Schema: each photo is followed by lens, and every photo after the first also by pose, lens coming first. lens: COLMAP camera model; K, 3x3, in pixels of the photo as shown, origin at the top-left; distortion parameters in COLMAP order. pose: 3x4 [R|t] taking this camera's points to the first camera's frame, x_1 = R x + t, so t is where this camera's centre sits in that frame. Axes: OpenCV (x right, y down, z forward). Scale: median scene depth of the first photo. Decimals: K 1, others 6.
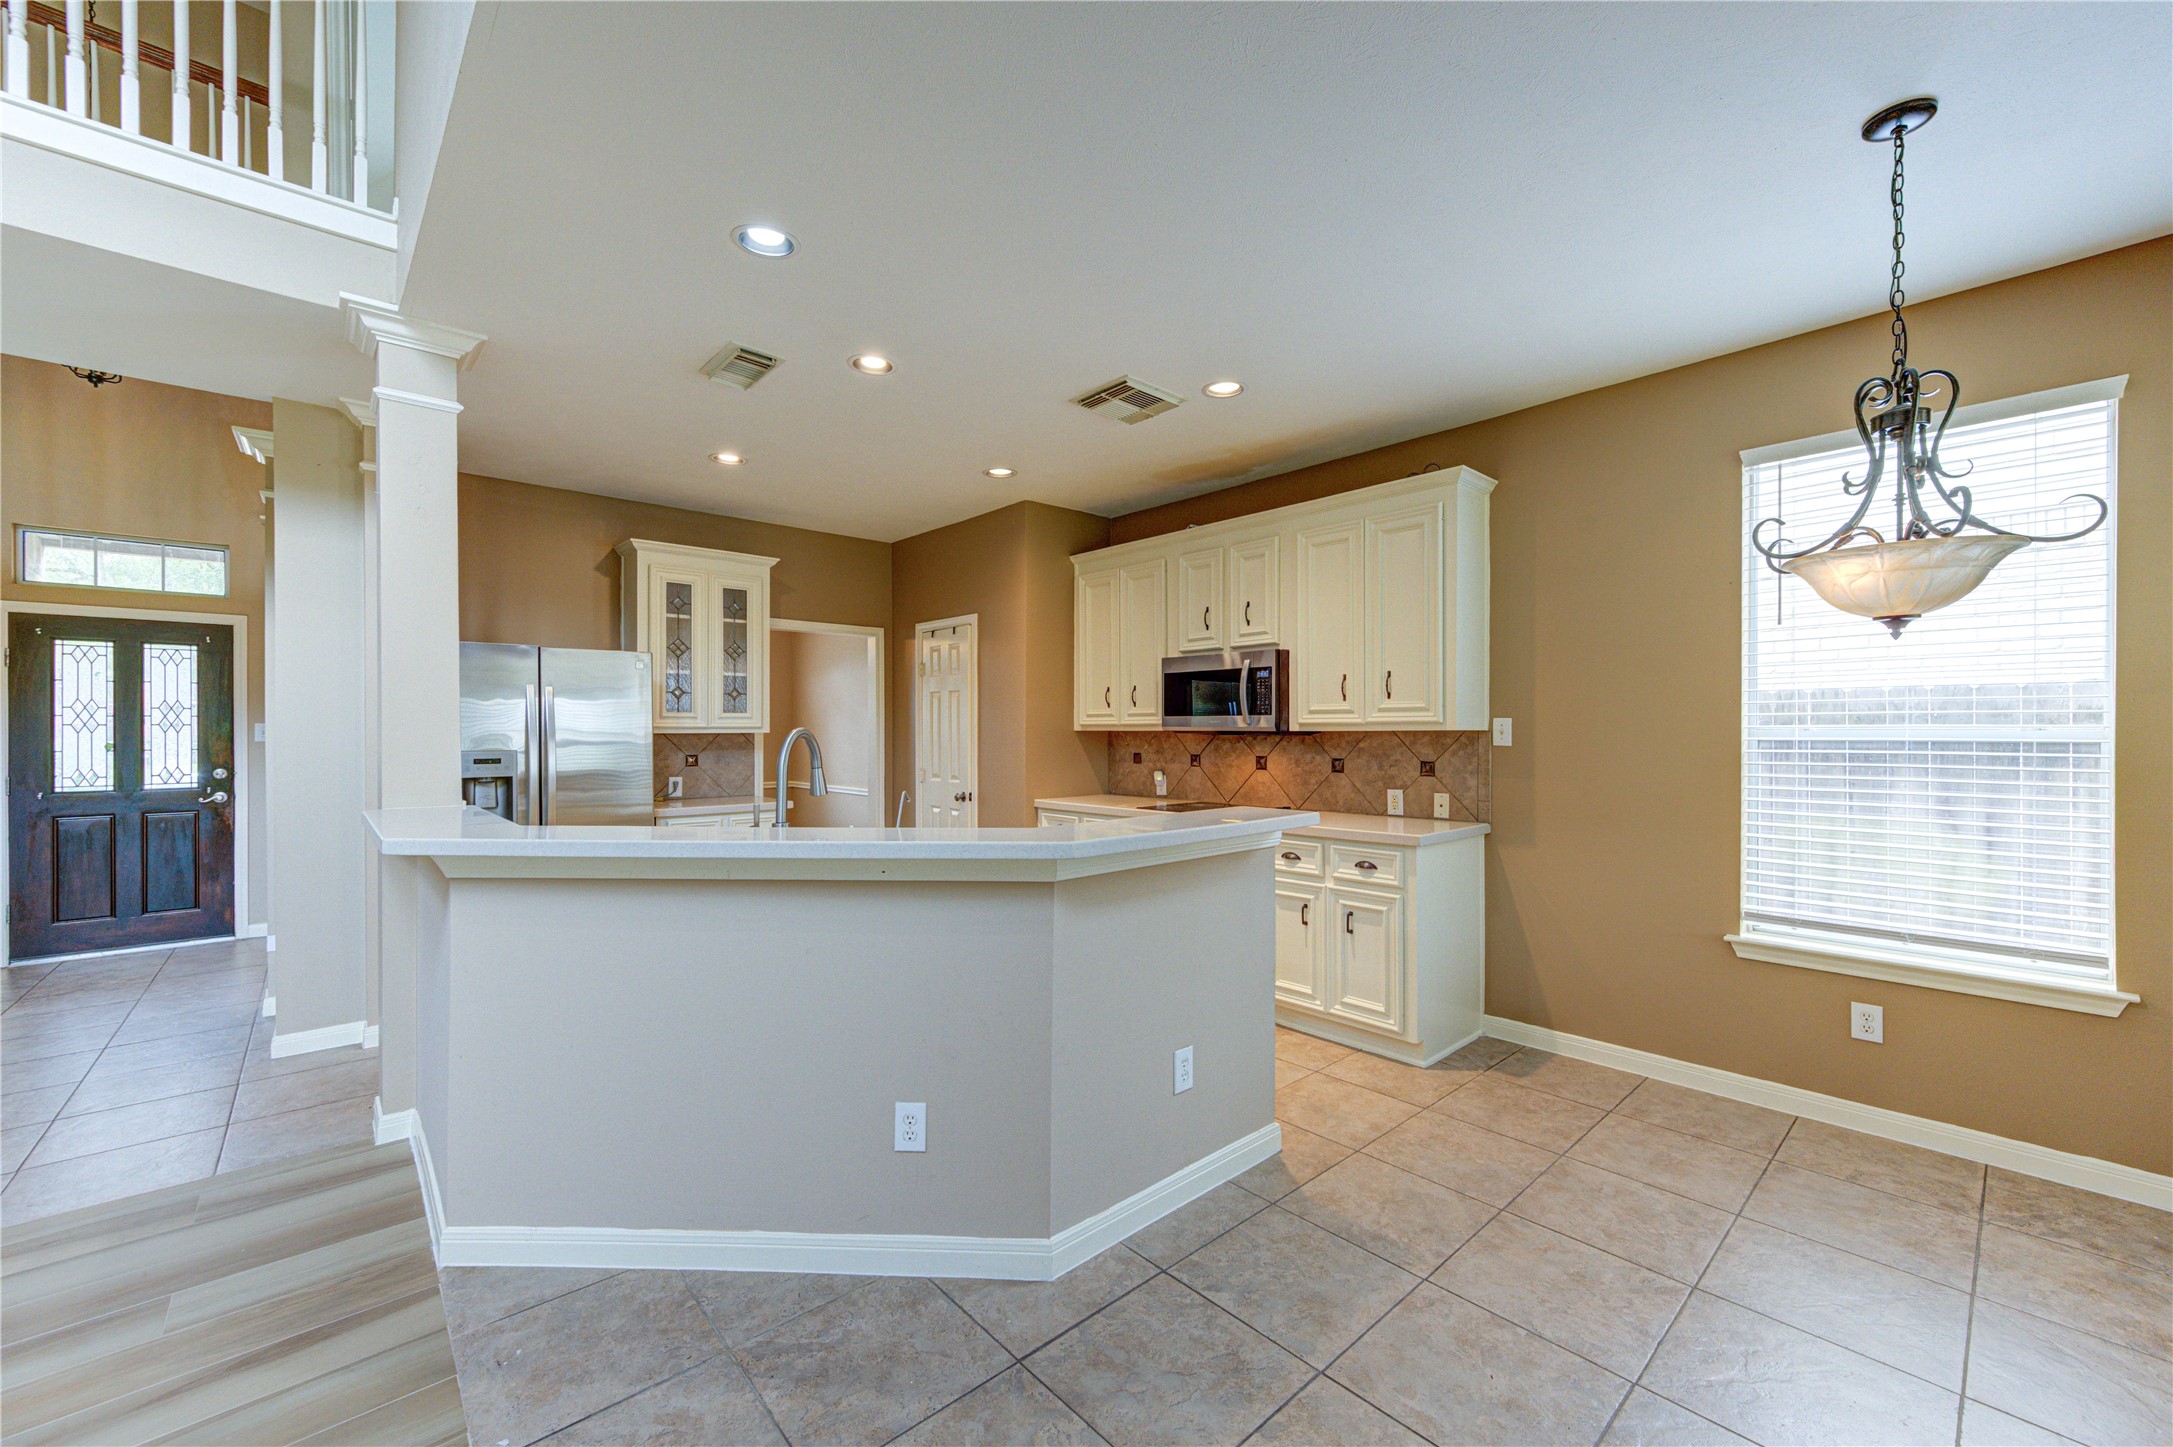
lens RADIAL K [[847.9, 0, 1094.6], [0, 847.9, 738.7], [0, 0, 1]] dist [0.002757, -0.000577]
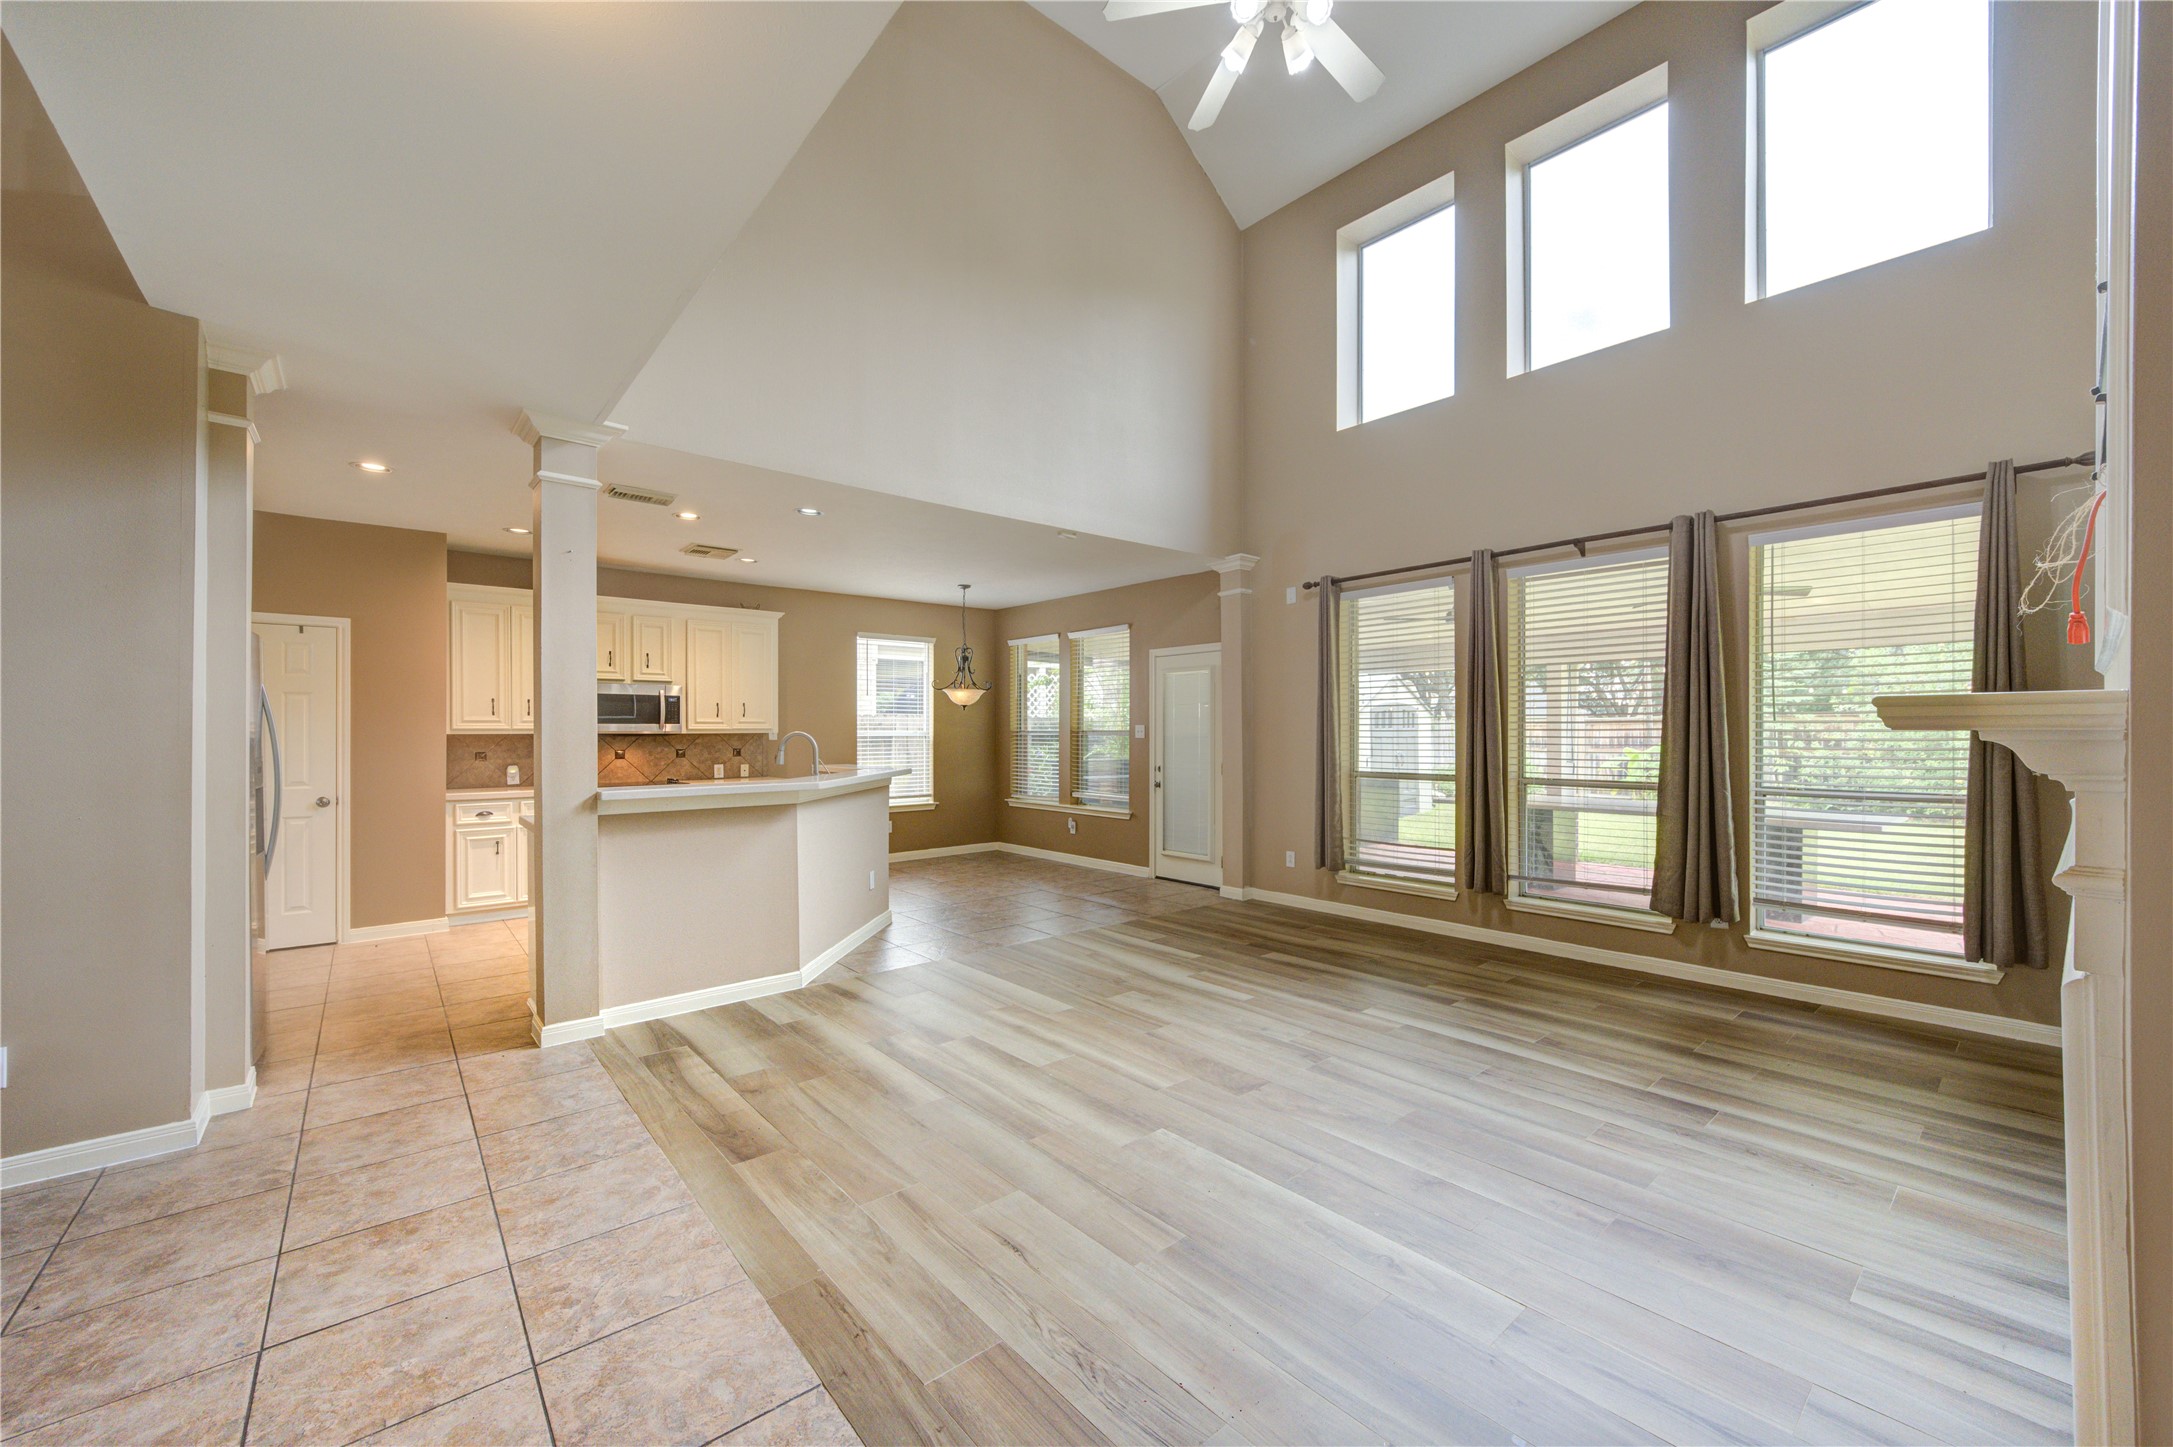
lens RADIAL K [[847.9, 0, 1108.5], [0, 847.9, 724.5], [0, 0, 1]] dist [0.002757, -0.000577]
pose [[0.015135, 0.007980, 0.999854, -1.531753], [0.012655, 0.999887, -0.008172, -0.002317], [-0.999805, 0.012777, 0.015032, 0.106602]]
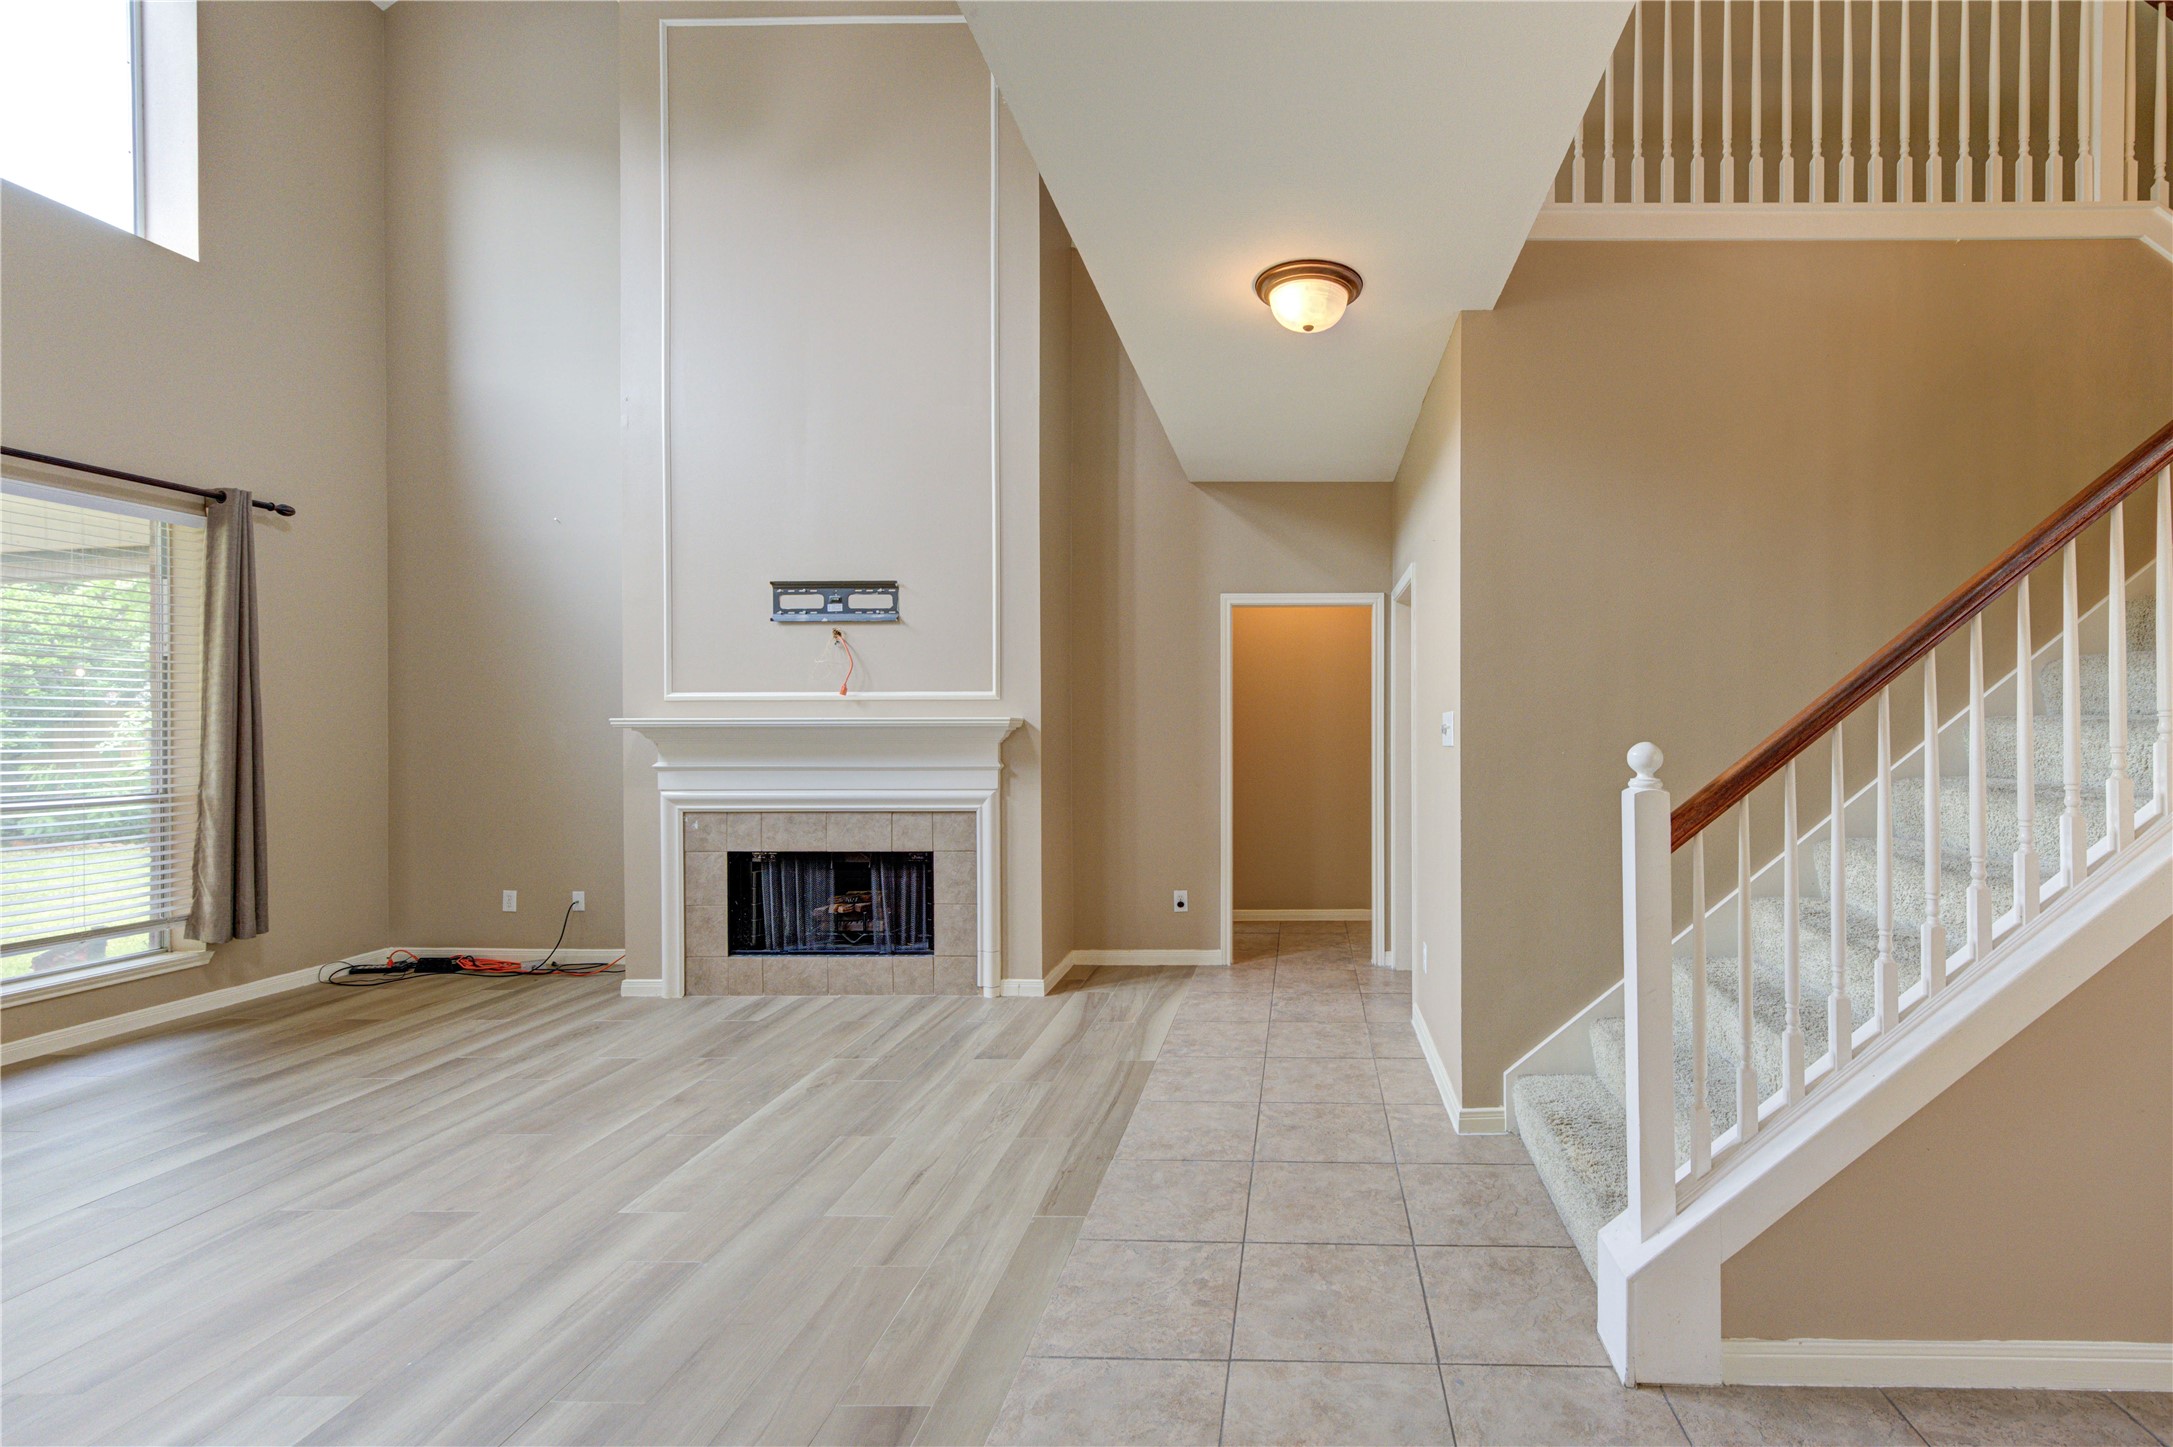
lens RADIAL K [[935.8, 0, 1290.9], [0, 935.8, 727.8], [0, 0, 1]] dist [-0.001871, 0.000723]
pose [[-0.679959, 0.005402, -0.733230, -0.651309], [-0.005584, 0.999906, 0.012545, -0.014350], [0.733228, 0.012624, -0.679865, 0.861082]]
